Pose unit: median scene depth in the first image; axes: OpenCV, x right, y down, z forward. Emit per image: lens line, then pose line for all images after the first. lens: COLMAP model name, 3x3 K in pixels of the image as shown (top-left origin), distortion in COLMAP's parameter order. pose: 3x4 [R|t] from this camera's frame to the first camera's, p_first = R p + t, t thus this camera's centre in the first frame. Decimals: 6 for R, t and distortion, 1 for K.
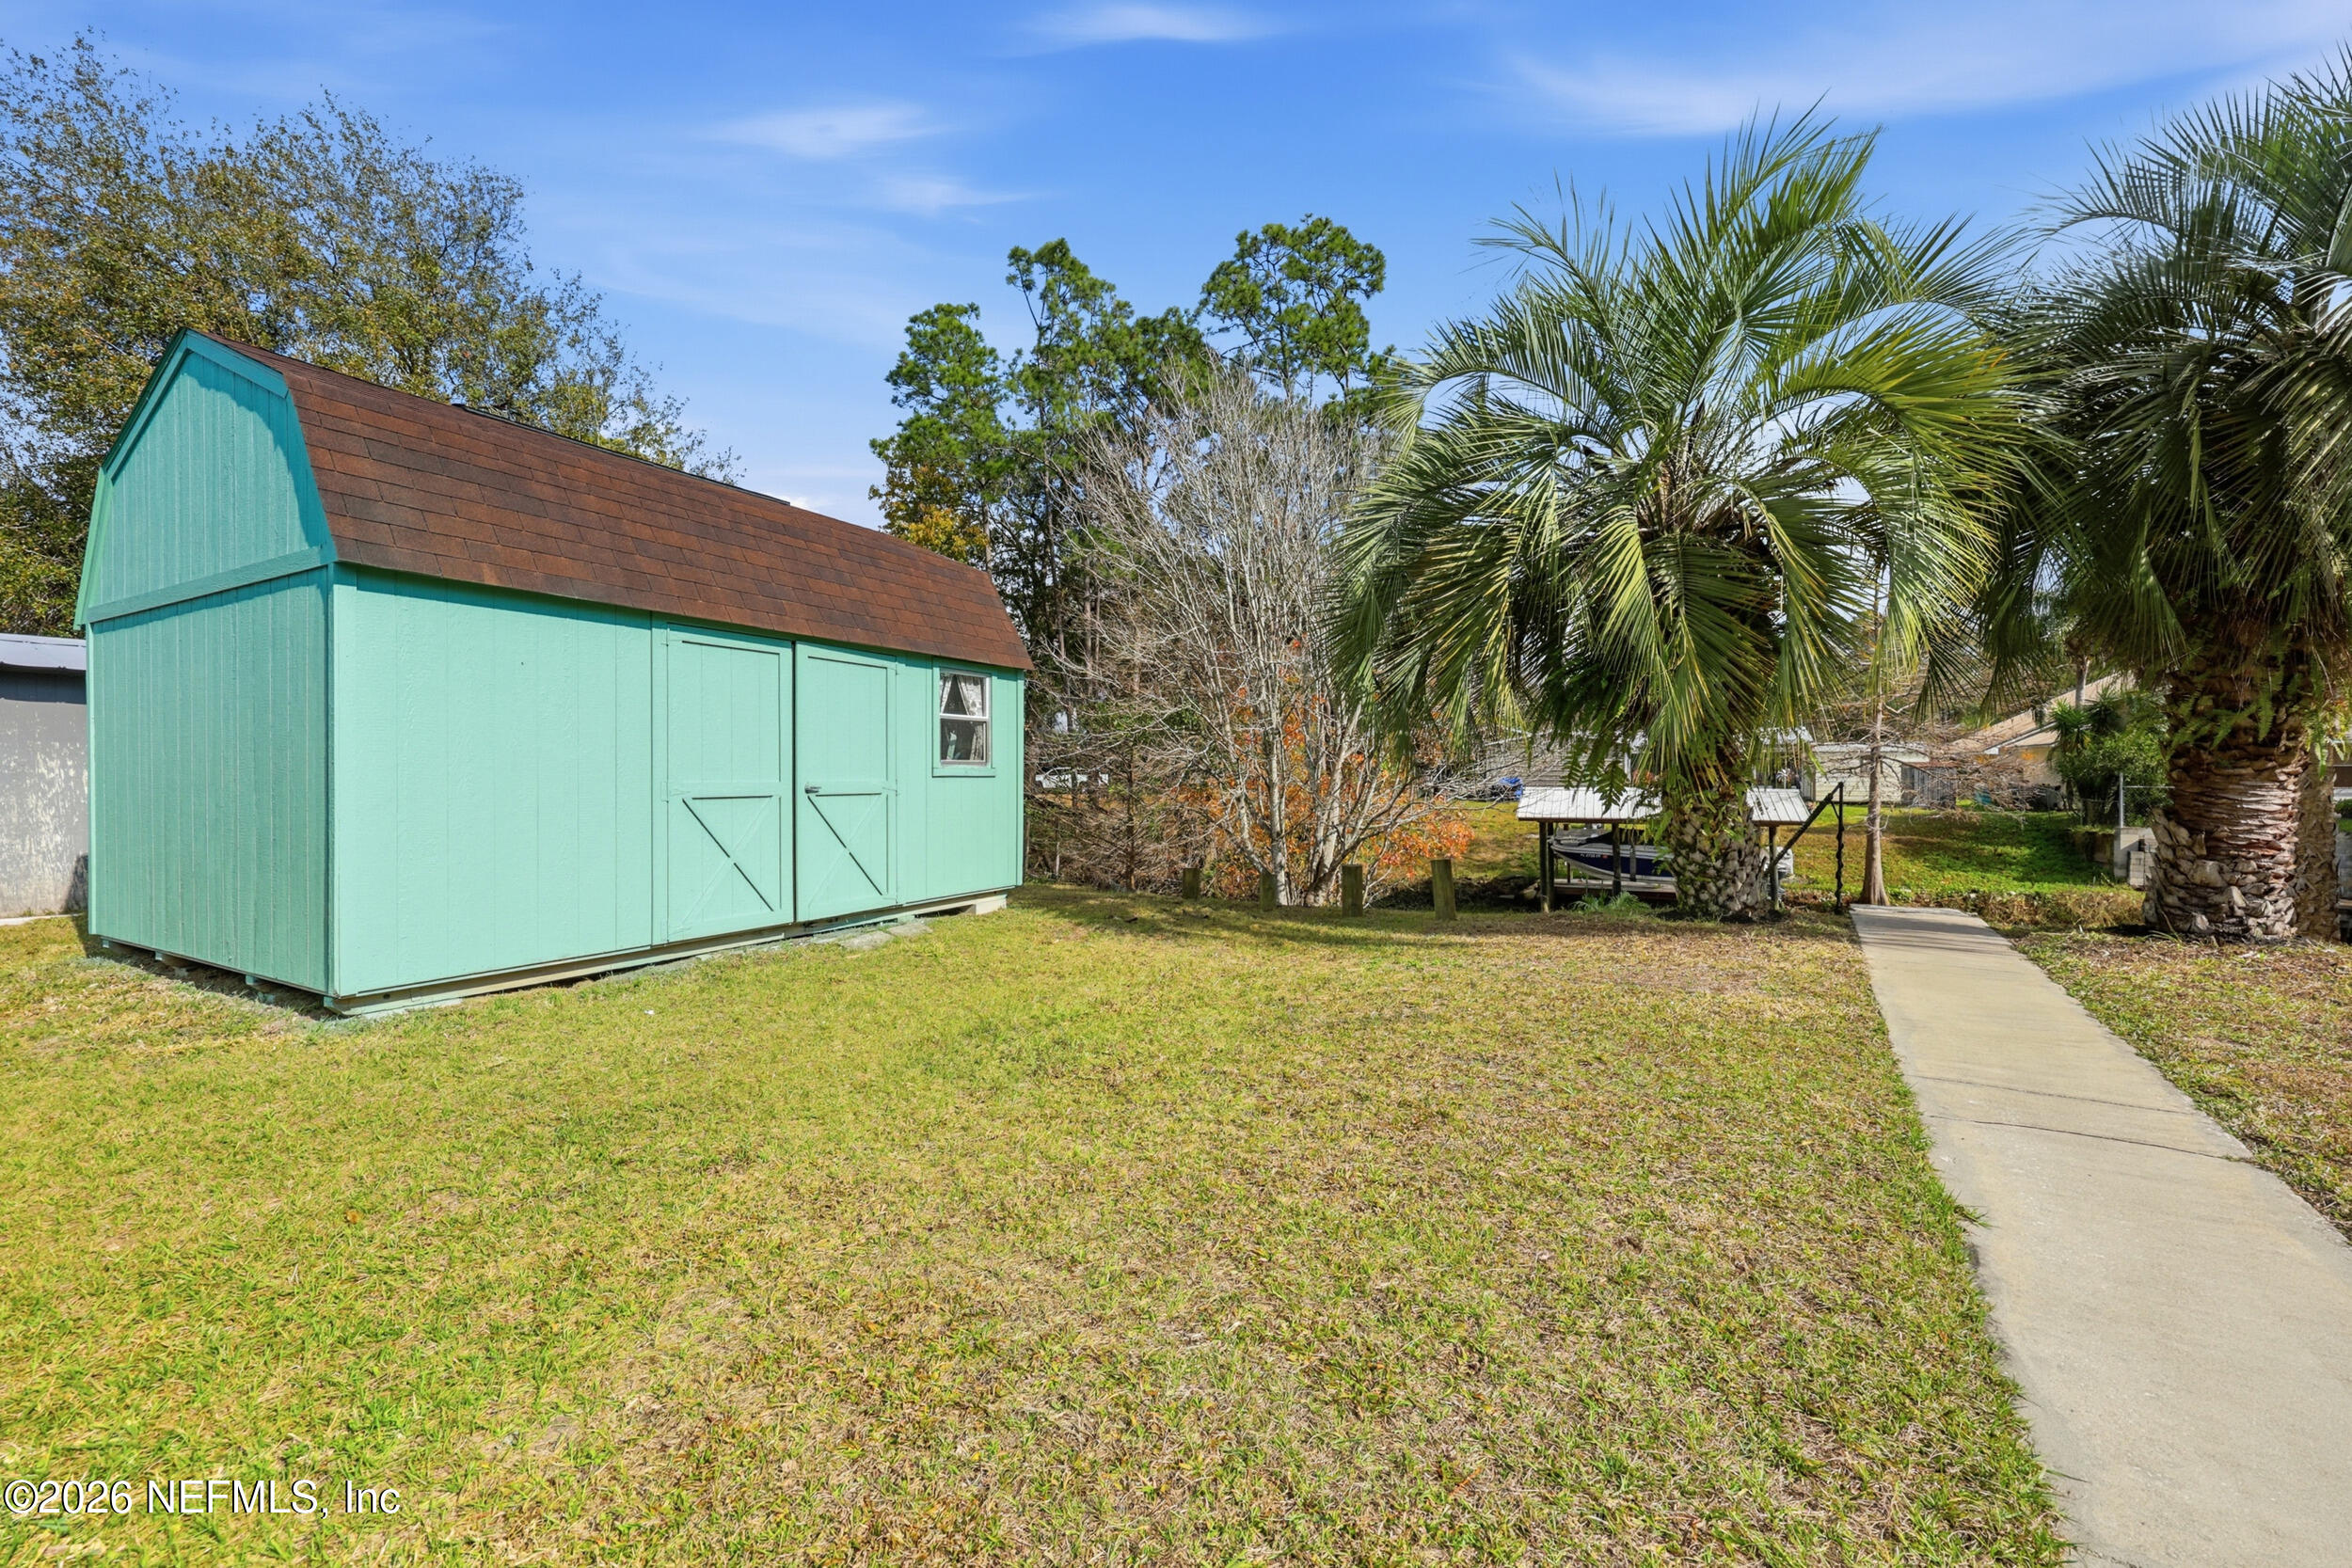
lens RADIAL K [[964.6, 0, 1177.5], [0, 964.6, 787.6], [0, 0, 1]] dist [0.001991, 0.000633]
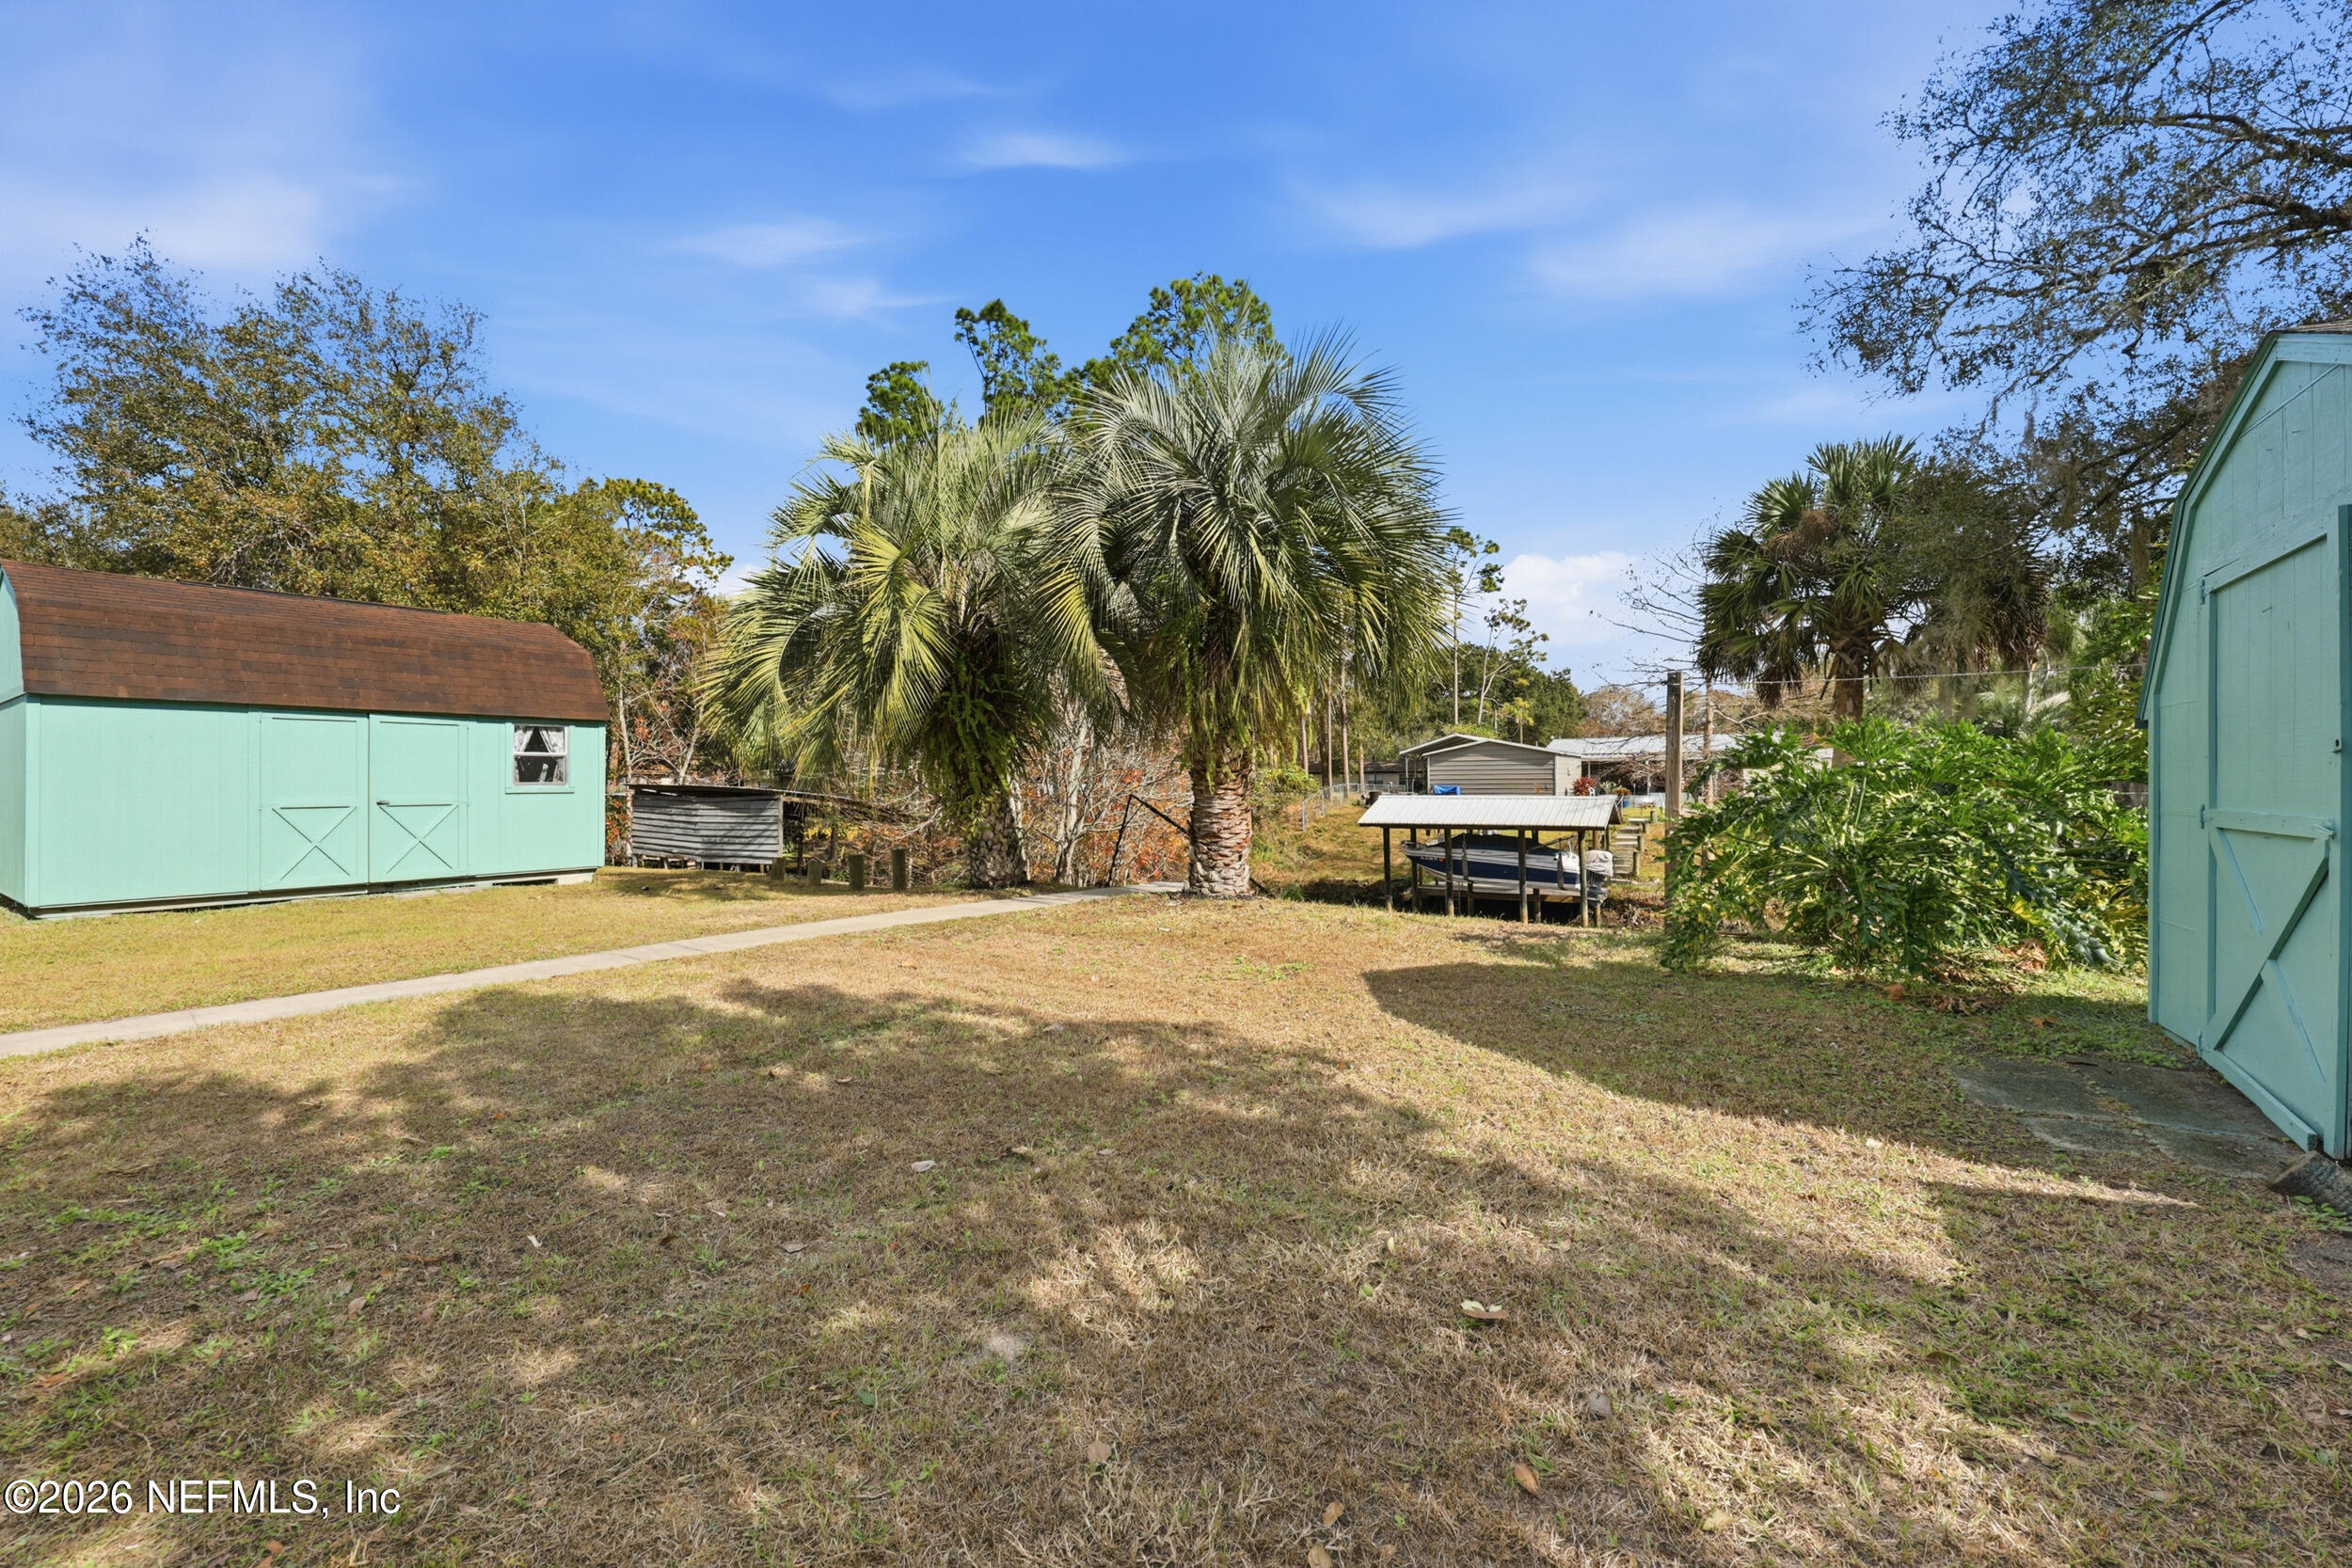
lens RADIAL K [[964.6, 0, 1152.3], [0, 964.6, 784.5], [0, 0, 1]] dist [0.001991, 0.000633]
pose [[0.995273, -0.004989, -0.096987, 0.809403], [0.003874, 0.999924, -0.011682, -0.003449], [0.097037, 0.011251, 0.995217, -0.382142]]
